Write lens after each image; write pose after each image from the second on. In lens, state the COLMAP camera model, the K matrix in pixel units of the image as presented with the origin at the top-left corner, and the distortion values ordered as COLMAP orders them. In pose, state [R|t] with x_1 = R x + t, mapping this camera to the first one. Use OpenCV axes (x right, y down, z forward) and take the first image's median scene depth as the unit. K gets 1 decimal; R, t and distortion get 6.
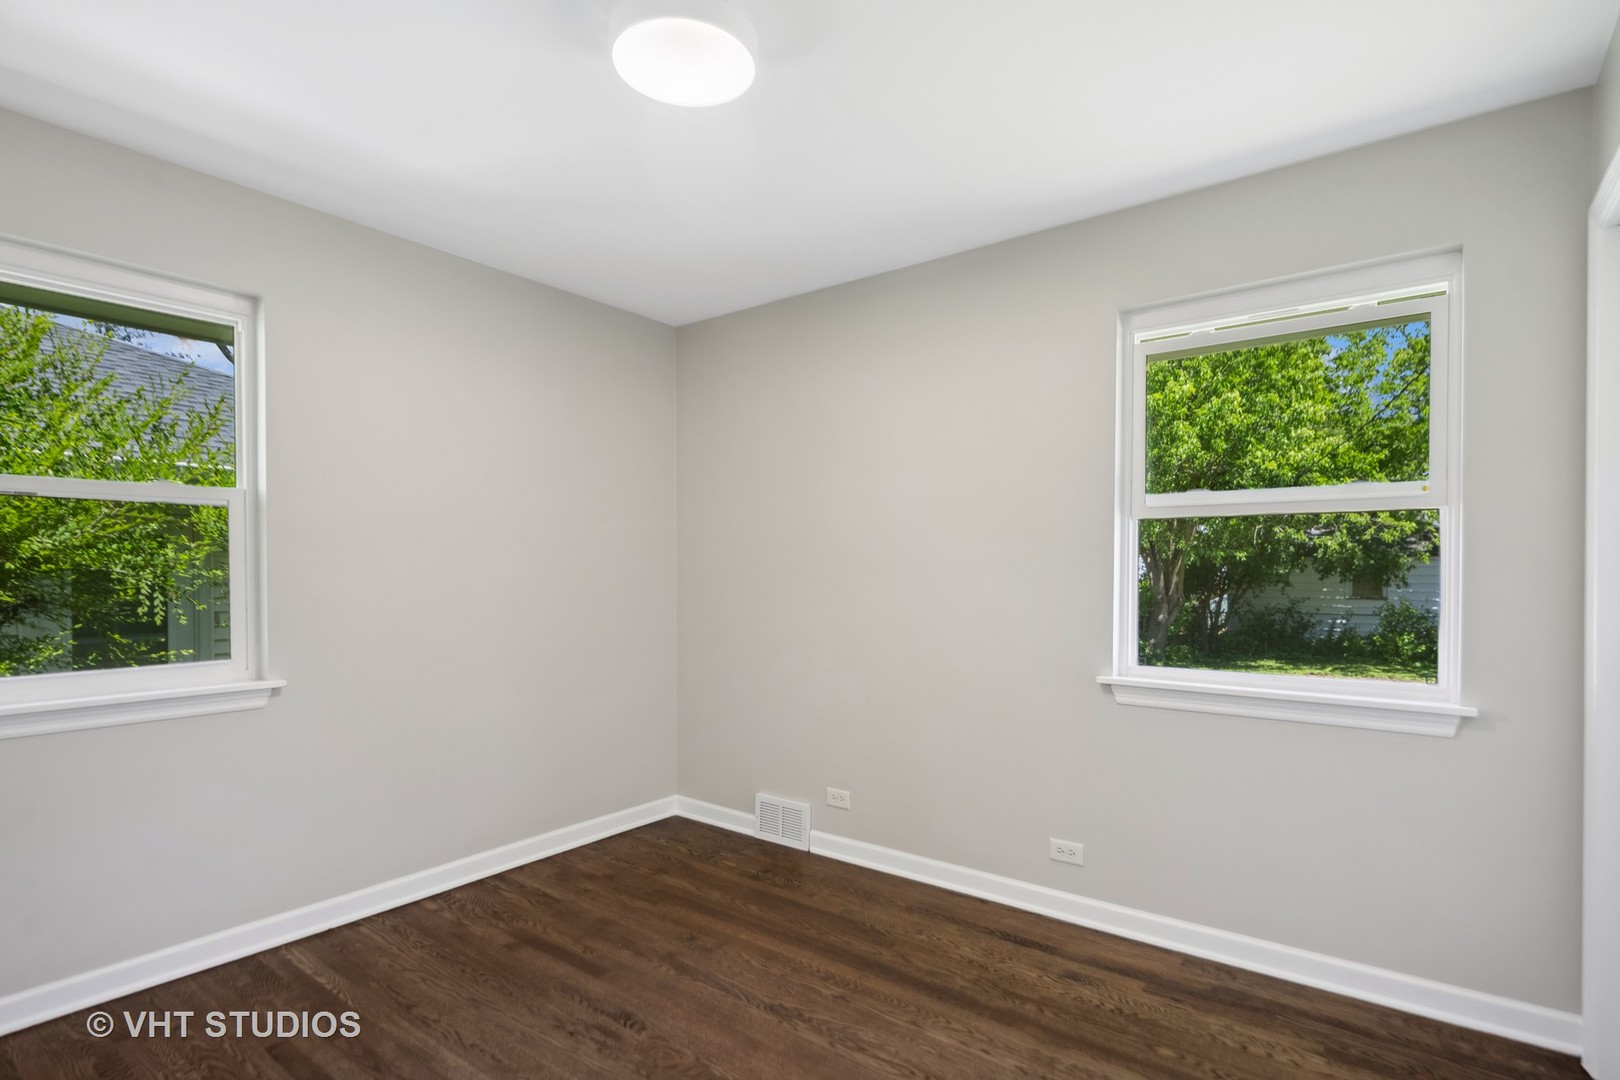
lens RADIAL K [[800.2, 0, 819.9], [0, 800.2, 551.4], [0, 0, 1]] dist [0.008870, -0.004327]
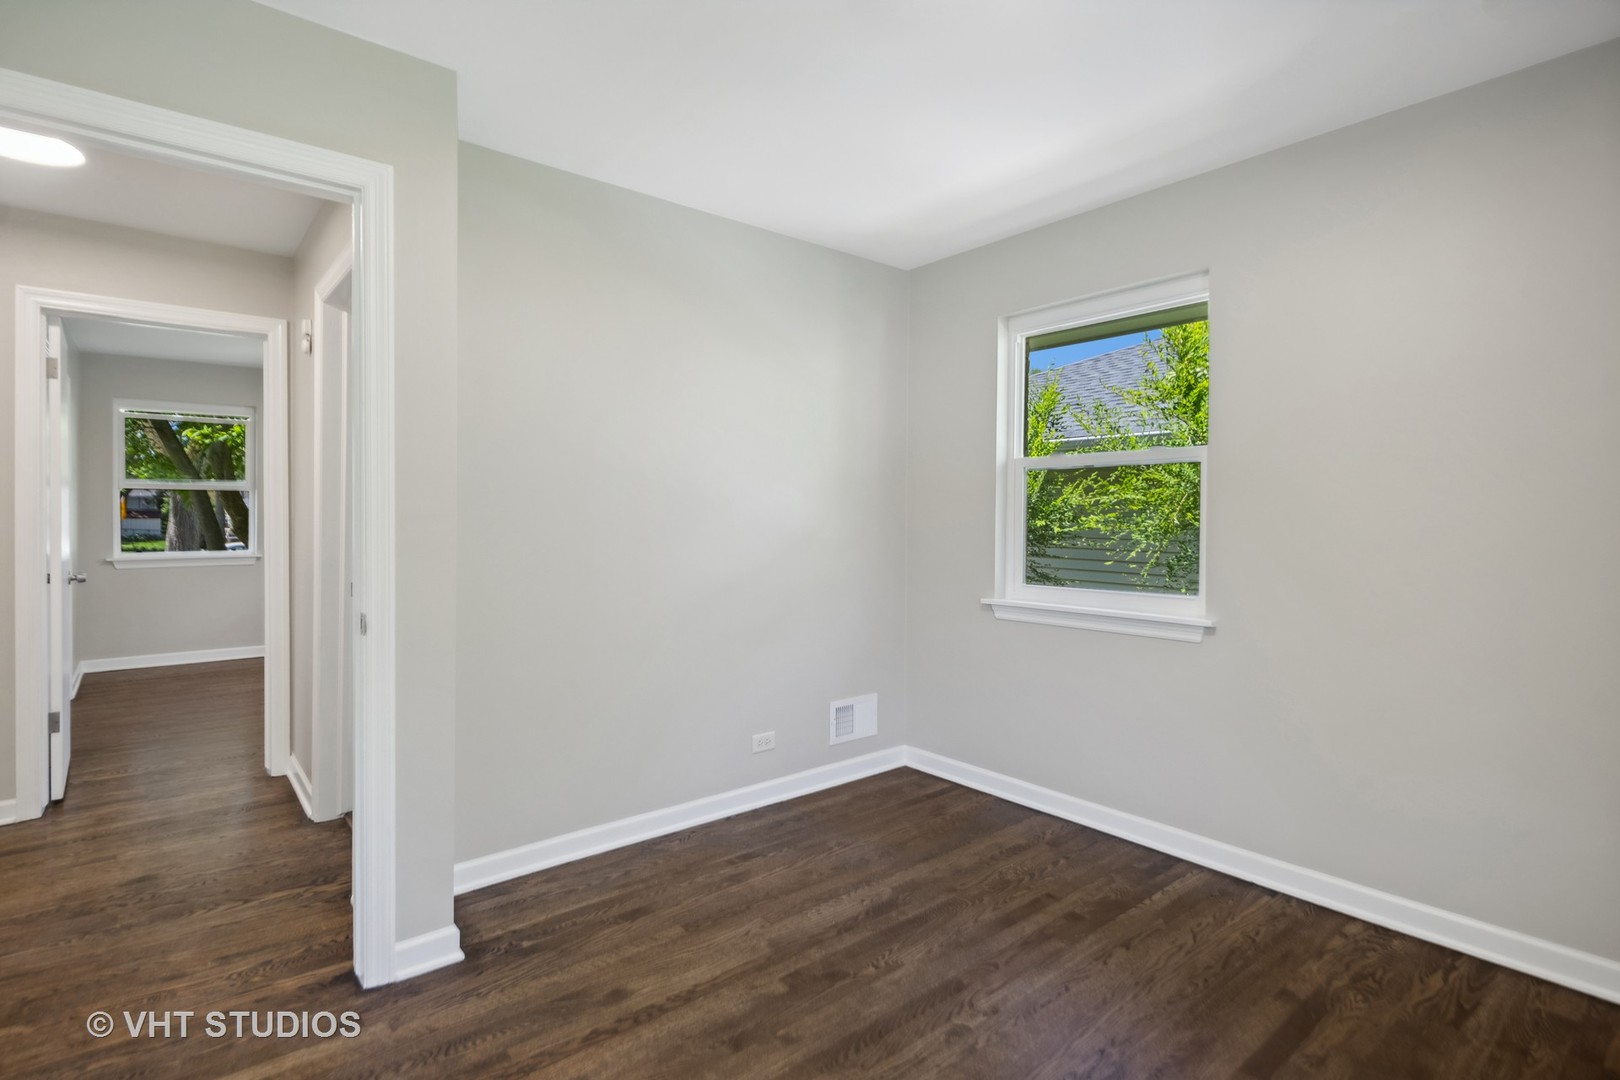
lens RADIAL K [[800.2, 0, 799.3], [0, 800.2, 532.7], [0, 0, 1]] dist [0.008870, -0.004327]
pose [[-0.234721, 0.021540, -0.971824, 0.482334], [0.015614, 0.999709, 0.018387, 0.016162], [0.971937, -0.010858, -0.234989, 0.721822]]
